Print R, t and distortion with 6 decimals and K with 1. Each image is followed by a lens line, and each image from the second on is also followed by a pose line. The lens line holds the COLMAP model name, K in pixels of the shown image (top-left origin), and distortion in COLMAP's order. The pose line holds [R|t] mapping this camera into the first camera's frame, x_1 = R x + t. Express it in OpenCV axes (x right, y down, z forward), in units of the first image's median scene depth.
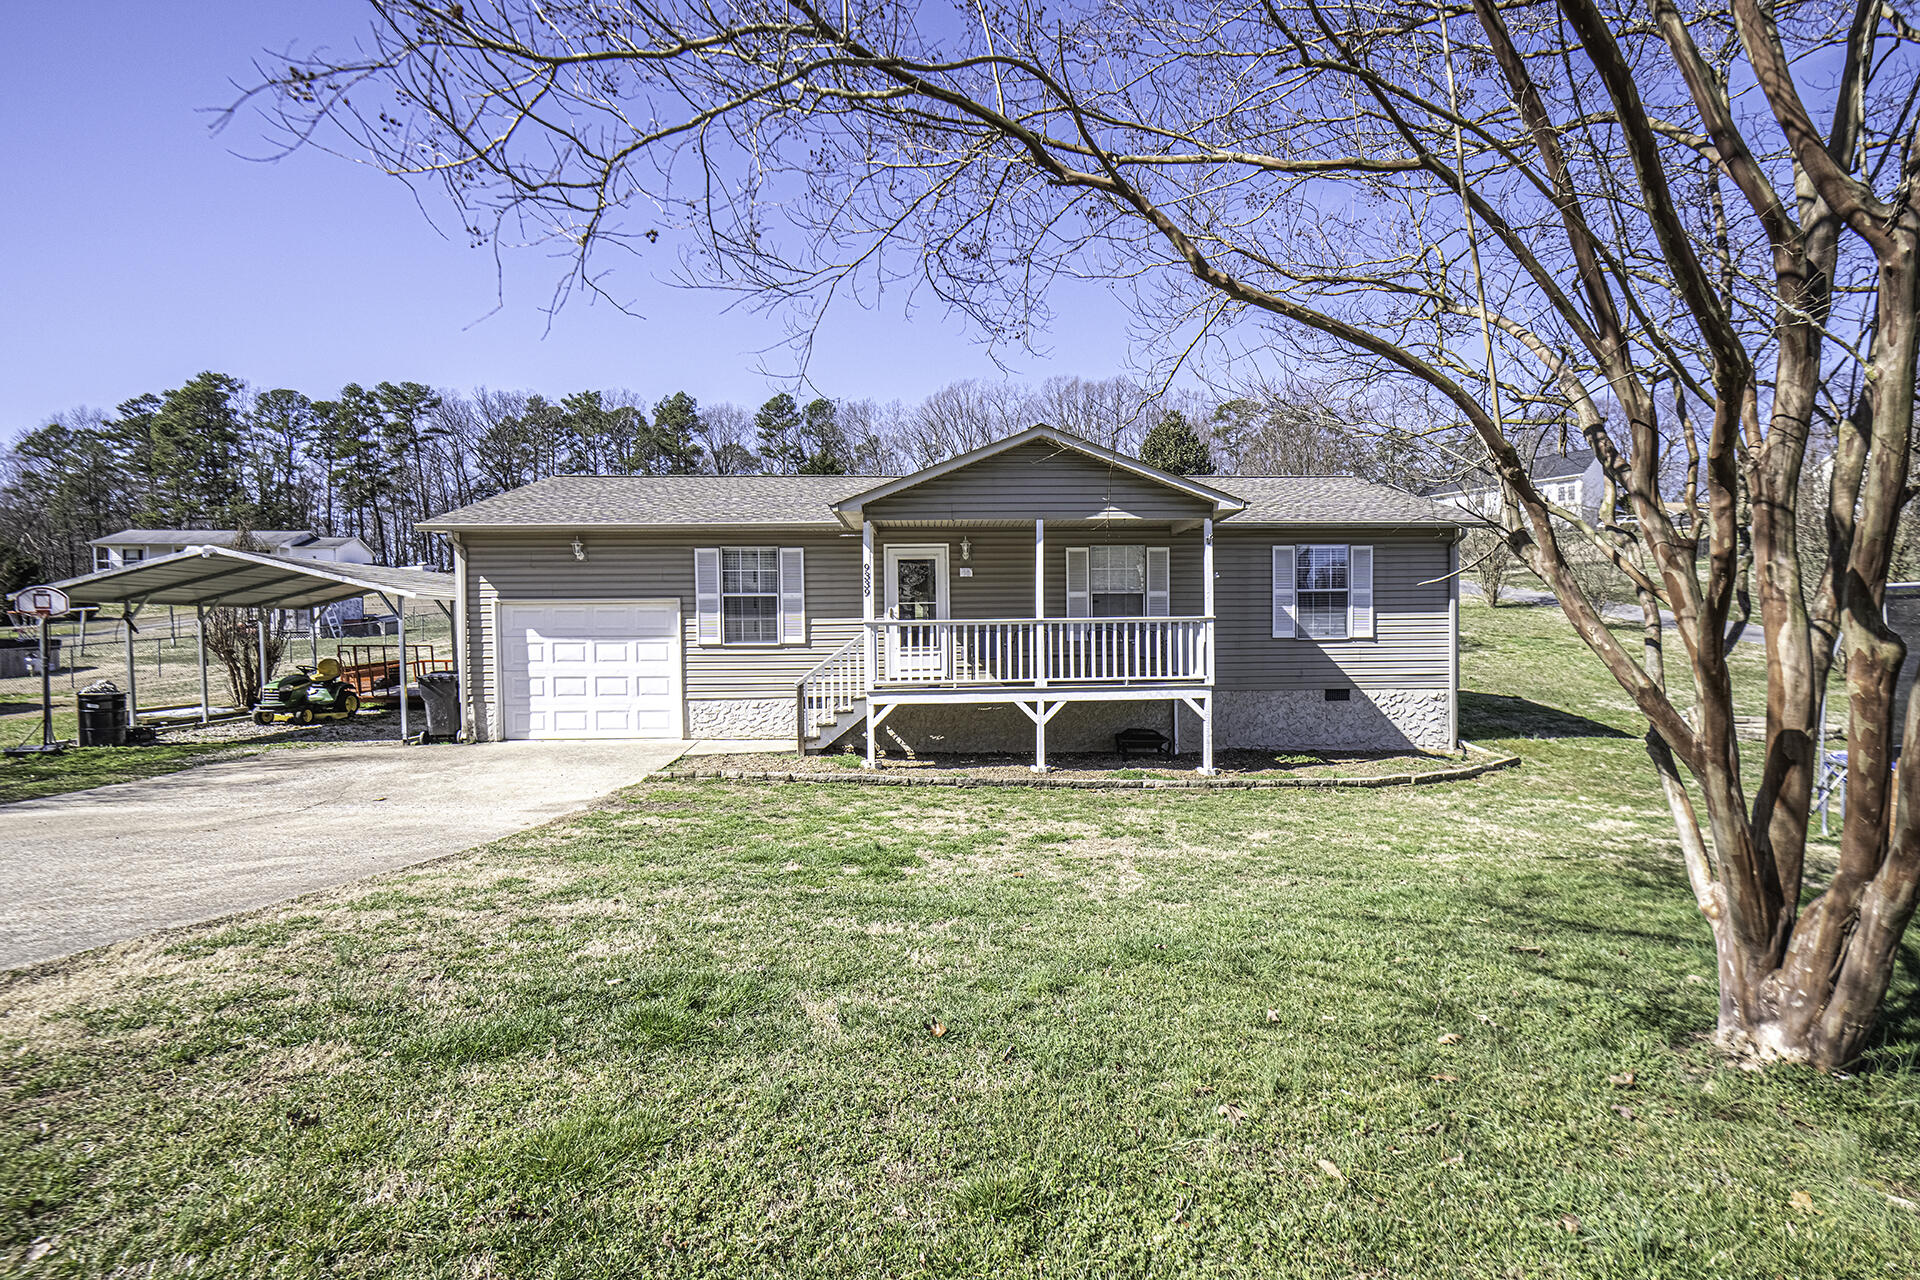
lens RADIAL K [[880.0, 0, 985.3], [0, 880.0, 670.1], [0, 0, 1]] dist [-0.003170, -0.010272]
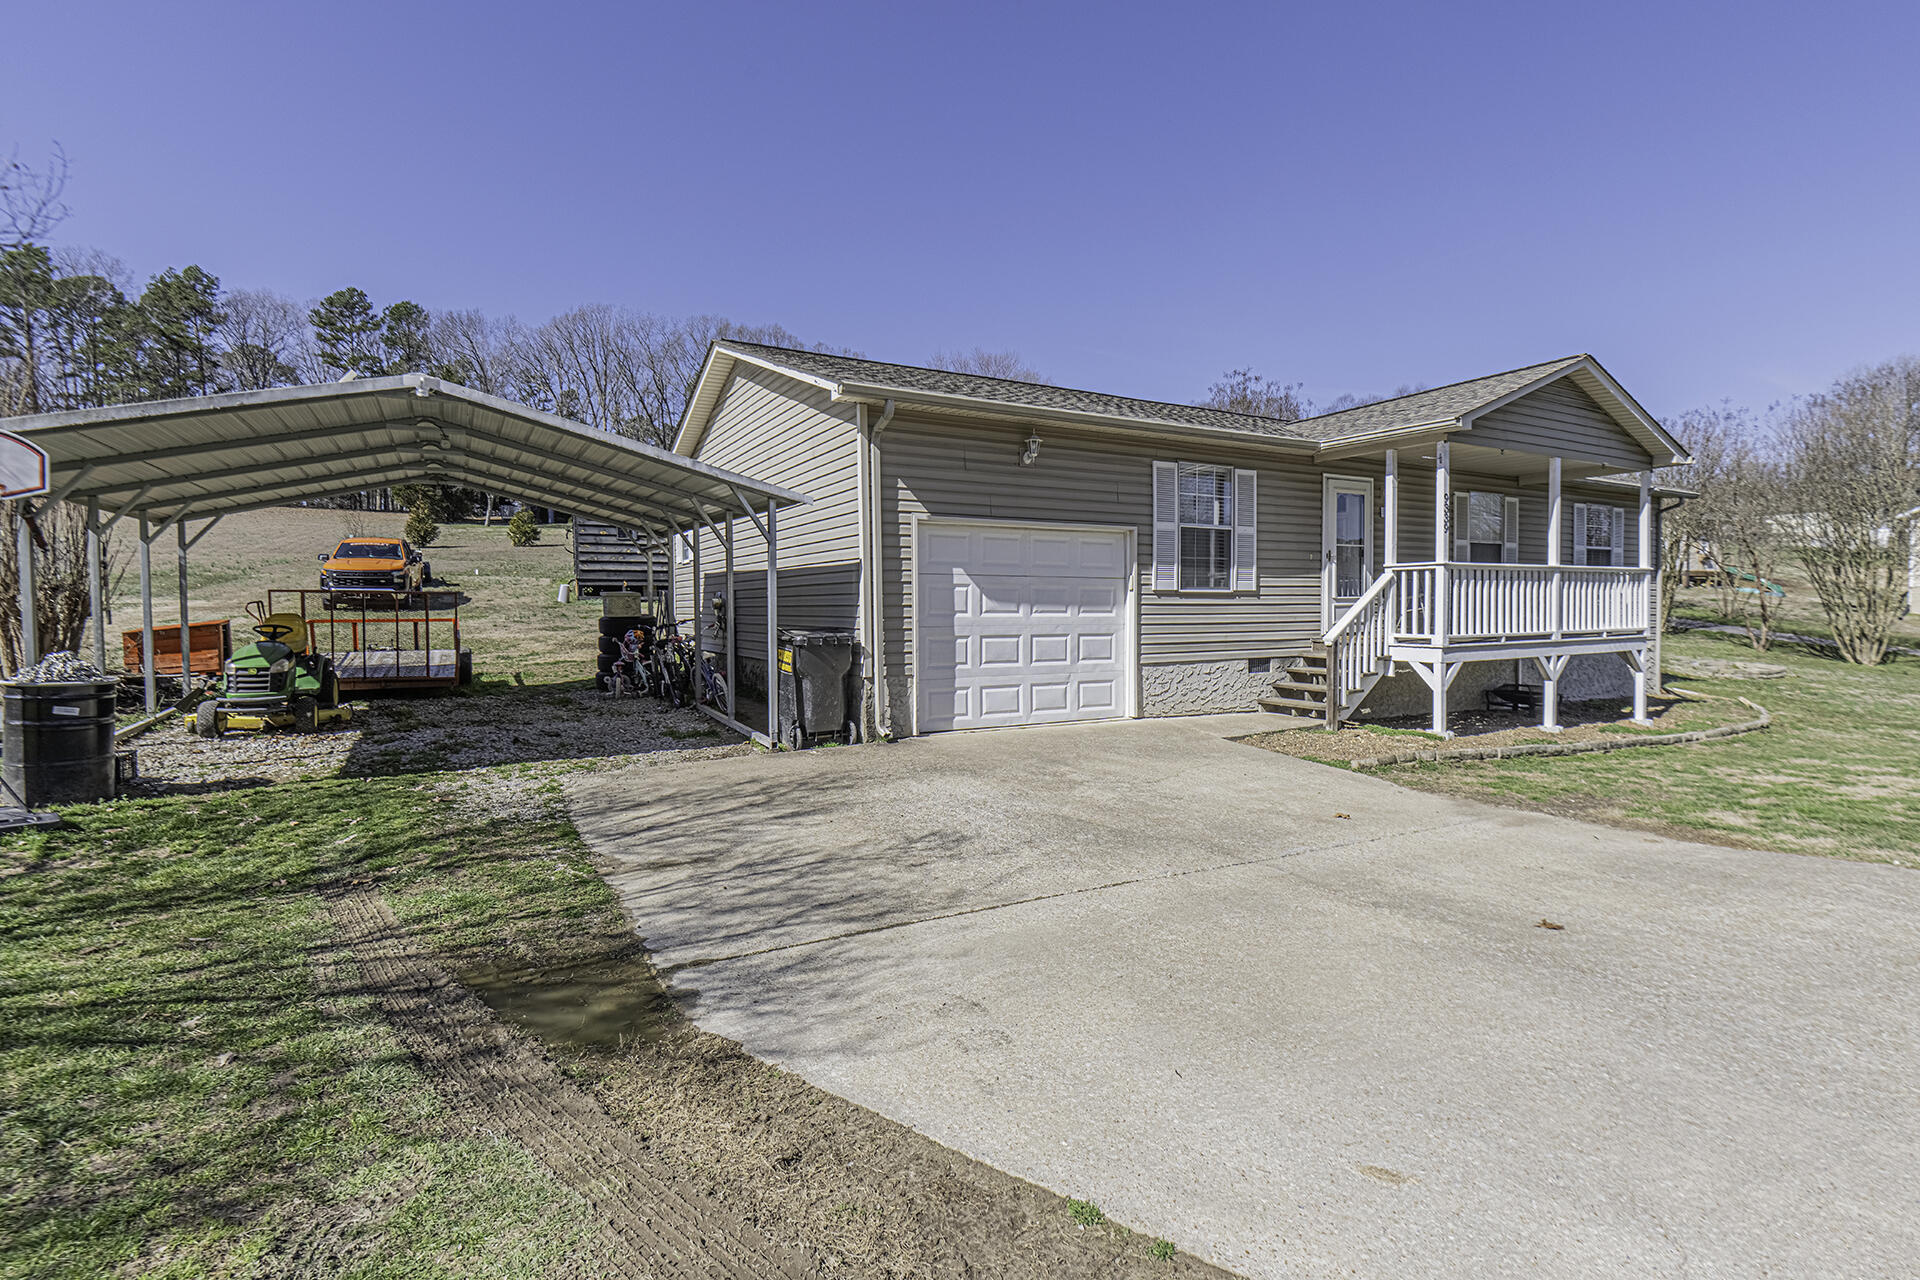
lens RADIAL K [[908.9, 0, 973.6], [0, 908.9, 610.6], [0, 0, 1]] dist [0.001126, -0.012507]
pose [[0.895583, 0.004774, 0.444869, -0.800707], [0.009542, 0.999506, -0.029934, 0.009430], [-0.444792, 0.031053, 0.895095, 0.379188]]
